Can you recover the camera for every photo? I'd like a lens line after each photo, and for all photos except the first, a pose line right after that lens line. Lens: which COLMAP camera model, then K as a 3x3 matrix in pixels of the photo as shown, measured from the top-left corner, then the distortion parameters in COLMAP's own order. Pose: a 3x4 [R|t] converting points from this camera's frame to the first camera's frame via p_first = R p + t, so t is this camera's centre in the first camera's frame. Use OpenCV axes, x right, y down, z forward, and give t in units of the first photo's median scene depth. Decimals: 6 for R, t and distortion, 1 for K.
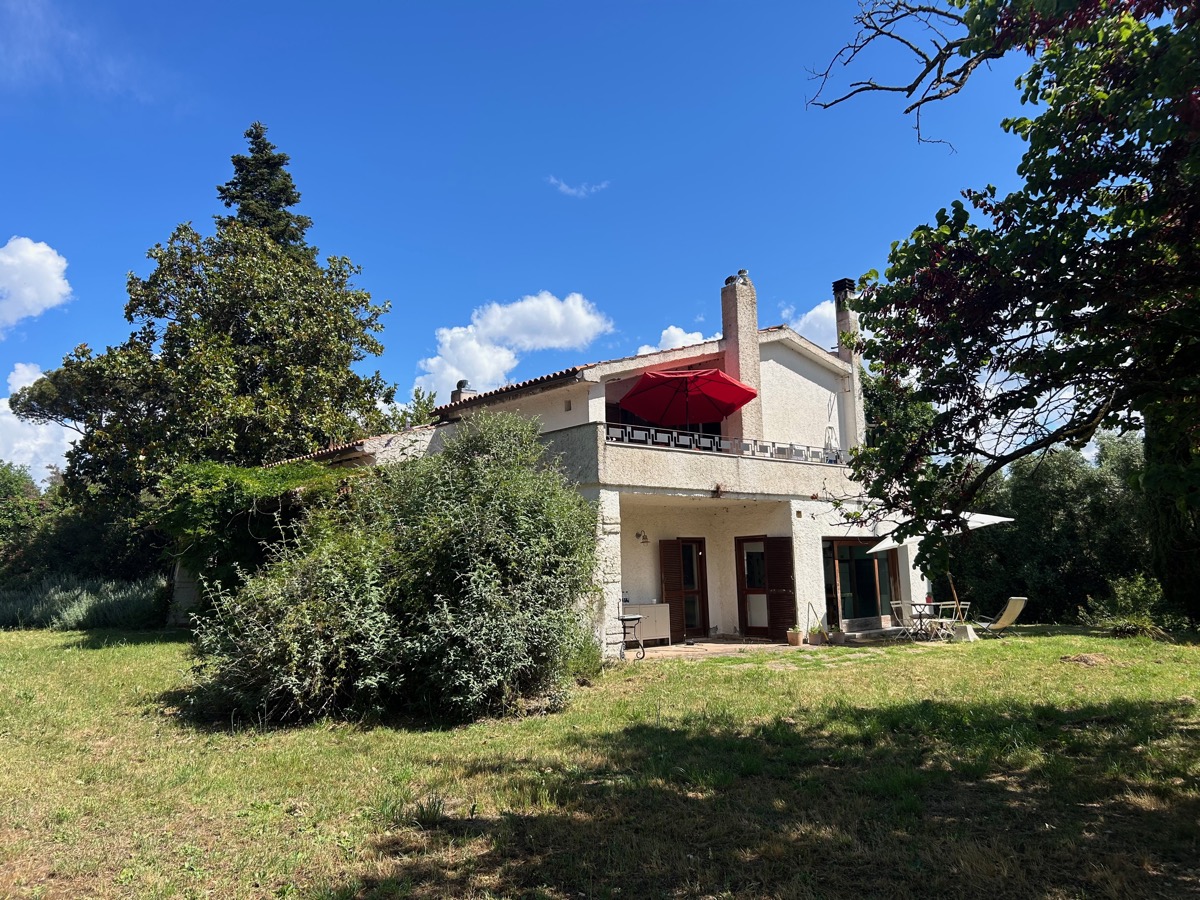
lens RADIAL K [[901.9, 0, 608.1], [0, 901.9, 441.3], [0, 0, 1]] dist [0.044798, -0.049953]
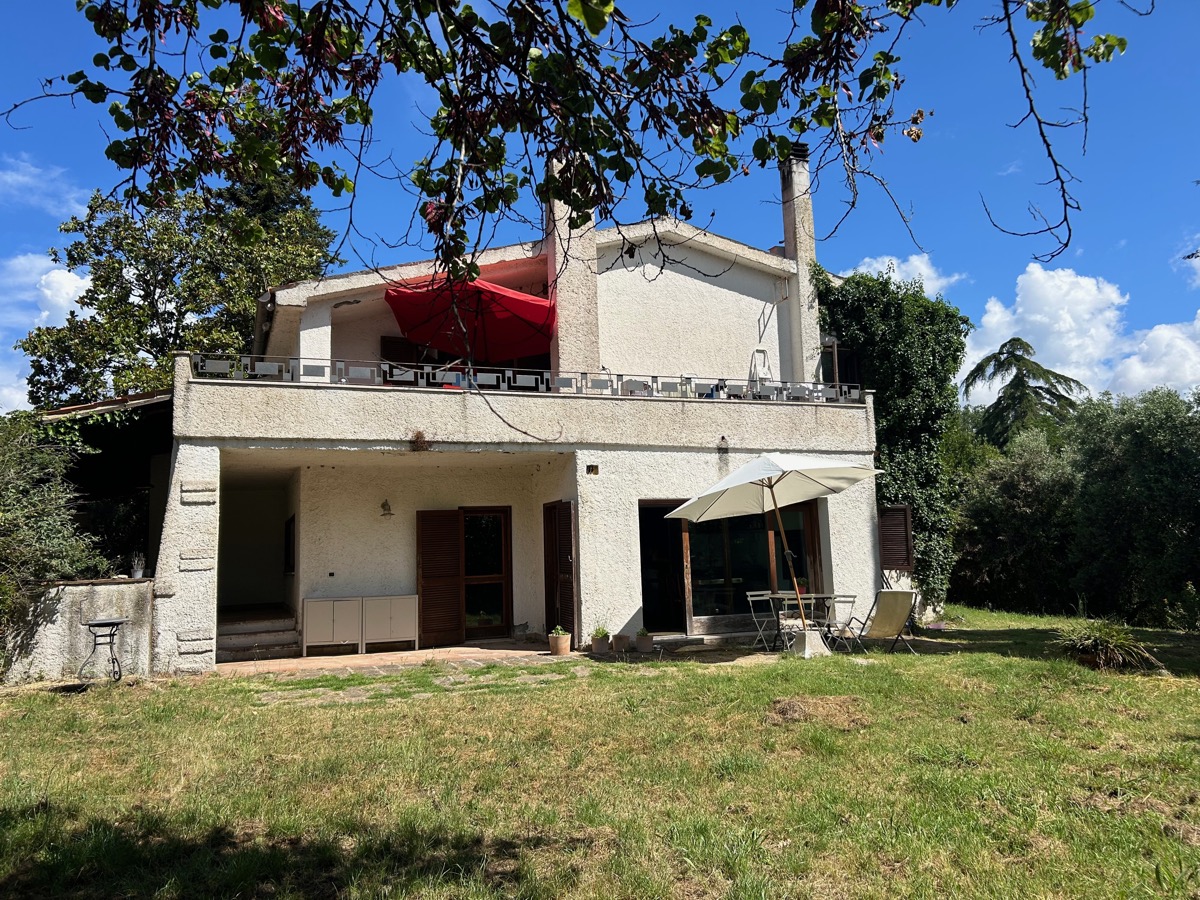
lens RADIAL K [[901.9, 0, 594.8], [0, 901.9, 457.3], [0, 0, 1]] dist [0.044798, -0.049953]
pose [[0.941991, -0.040159, -0.333226, 0.424876], [0.055497, 0.997787, 0.036634, 0.042377], [0.331017, -0.053002, 0.942135, 0.317737]]
